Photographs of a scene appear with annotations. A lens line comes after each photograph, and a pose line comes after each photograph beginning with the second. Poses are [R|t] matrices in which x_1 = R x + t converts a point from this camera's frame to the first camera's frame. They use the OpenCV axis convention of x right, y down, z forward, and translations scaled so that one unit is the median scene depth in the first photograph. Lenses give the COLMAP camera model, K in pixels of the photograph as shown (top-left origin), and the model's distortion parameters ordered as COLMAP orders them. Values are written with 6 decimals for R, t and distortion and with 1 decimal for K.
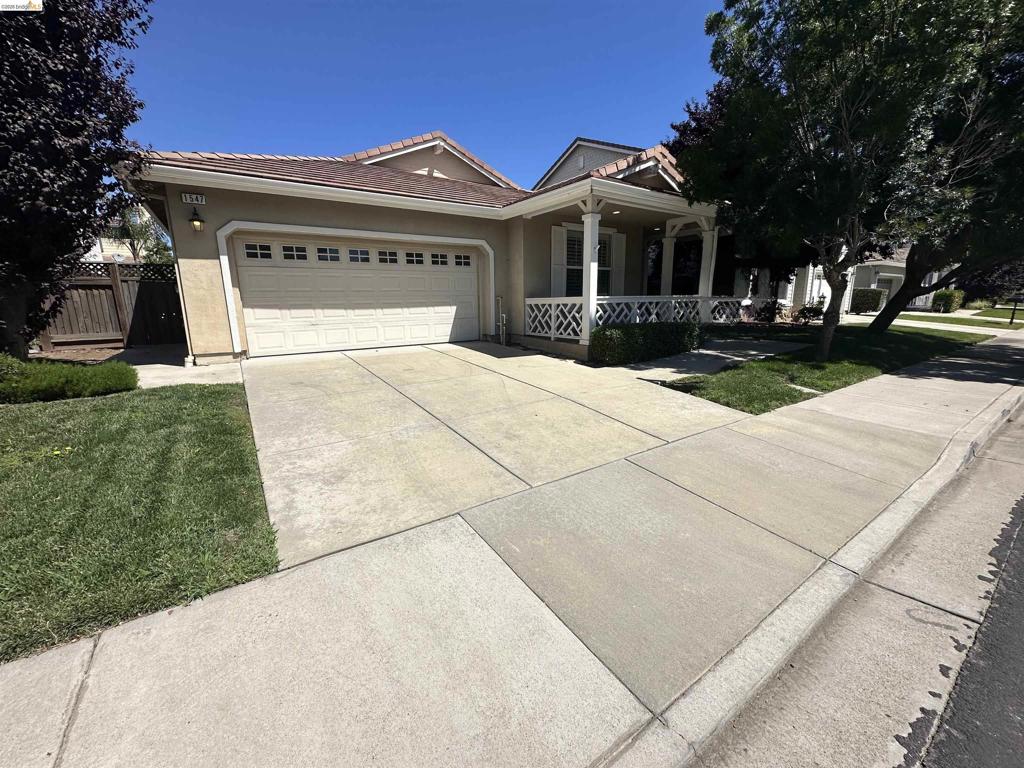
lens RADIAL K [[408.5, 0, 511.9], [0, 408.5, 380.5], [0, 0, 1]] dist [0.002003, 0.001090]
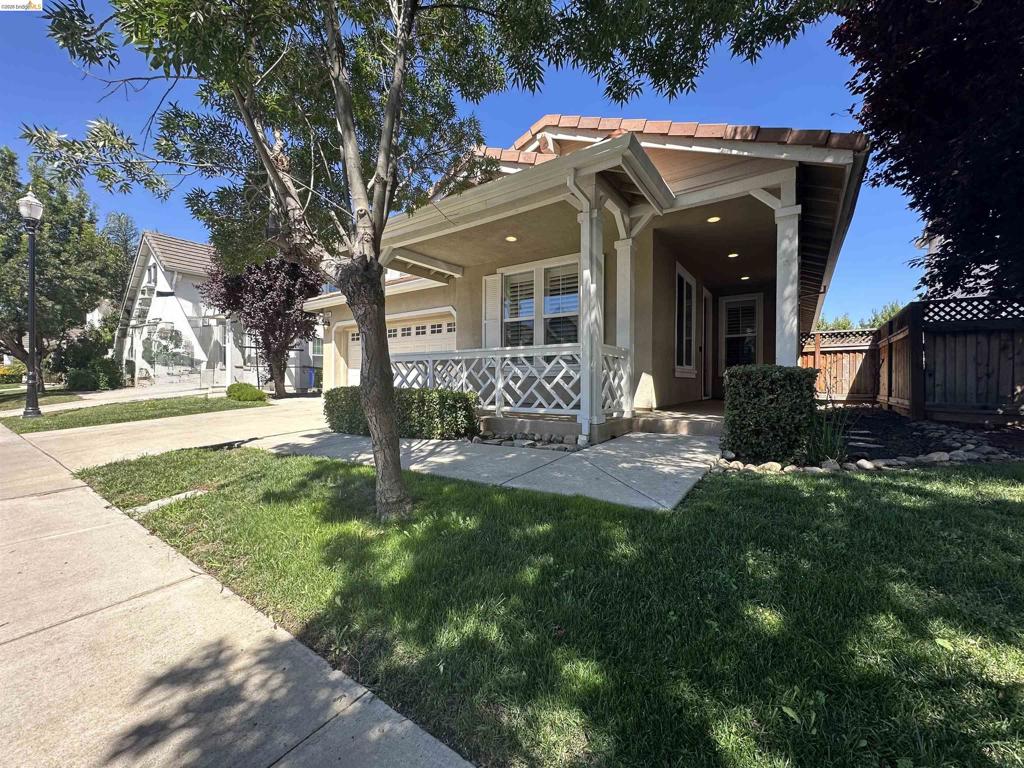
lens RADIAL K [[408.5, 0, 509.8], [0, 408.5, 379.7], [0, 0, 1]] dist [0.002003, 0.001090]
pose [[0.340527, 0.016101, -0.940097, 1.093892], [-0.191244, 0.980138, -0.052487, -0.157235], [0.920580, 0.197661, 0.336842, 0.953487]]
